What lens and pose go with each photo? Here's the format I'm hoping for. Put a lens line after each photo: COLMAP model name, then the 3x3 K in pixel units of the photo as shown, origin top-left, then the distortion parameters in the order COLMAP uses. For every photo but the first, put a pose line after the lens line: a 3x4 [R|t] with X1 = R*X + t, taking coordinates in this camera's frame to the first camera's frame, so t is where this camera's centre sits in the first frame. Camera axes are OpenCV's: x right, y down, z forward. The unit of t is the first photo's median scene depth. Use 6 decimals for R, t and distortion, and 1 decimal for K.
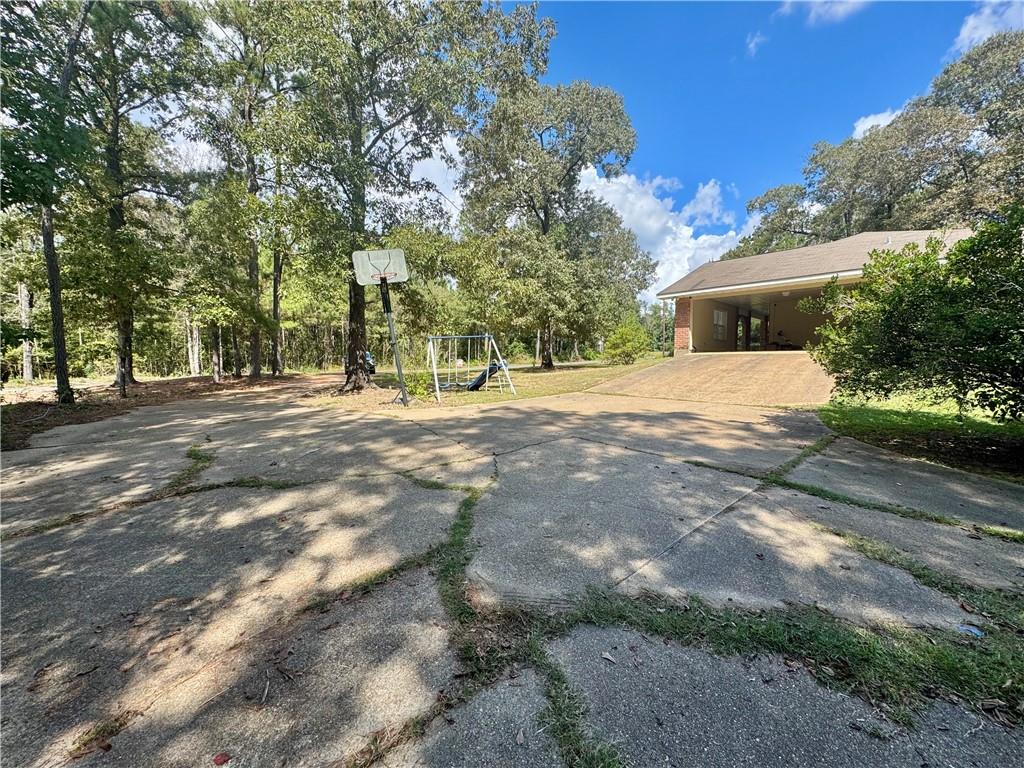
lens RADIAL K [[424.0, 0, 512.0], [0, 424.0, 384.0], [0, 0, 1]] dist [0.001793, 0.000472]
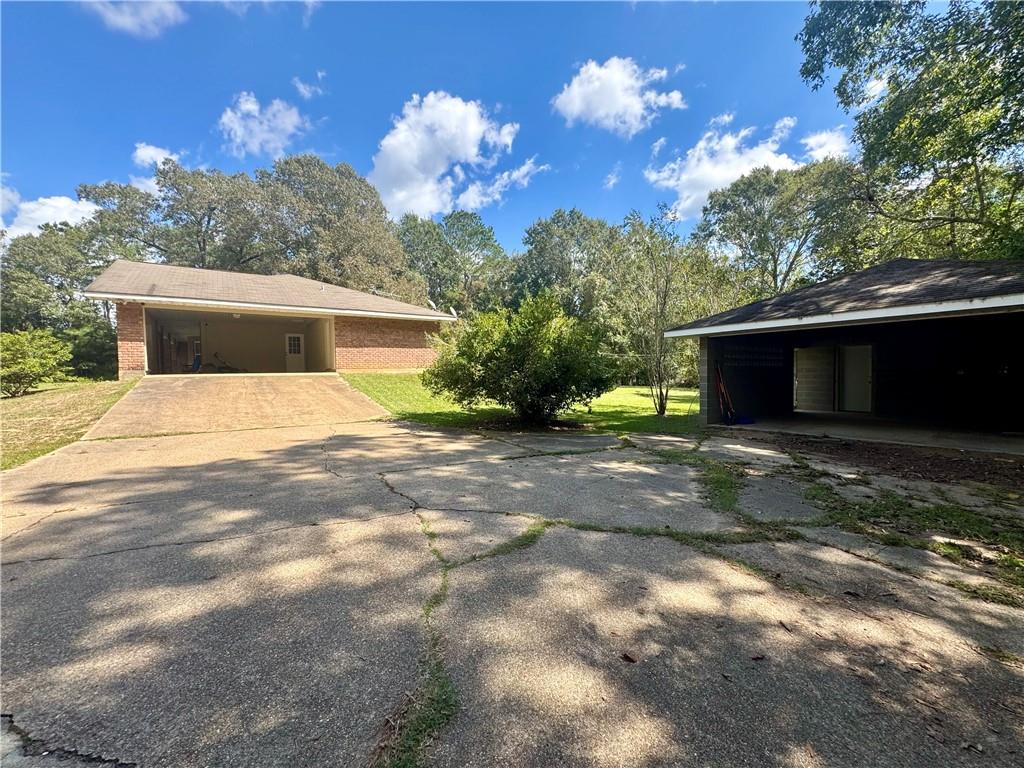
lens RADIAL K [[424.0, 0, 512.0], [0, 424.0, 384.0], [0, 0, 1]] dist [0.001793, 0.000472]
pose [[0.112708, -0.019069, 0.993445, -1.363747], [0.071591, 0.997373, 0.011022, -0.090404], [-0.991046, 0.069879, 0.113777, 1.282216]]
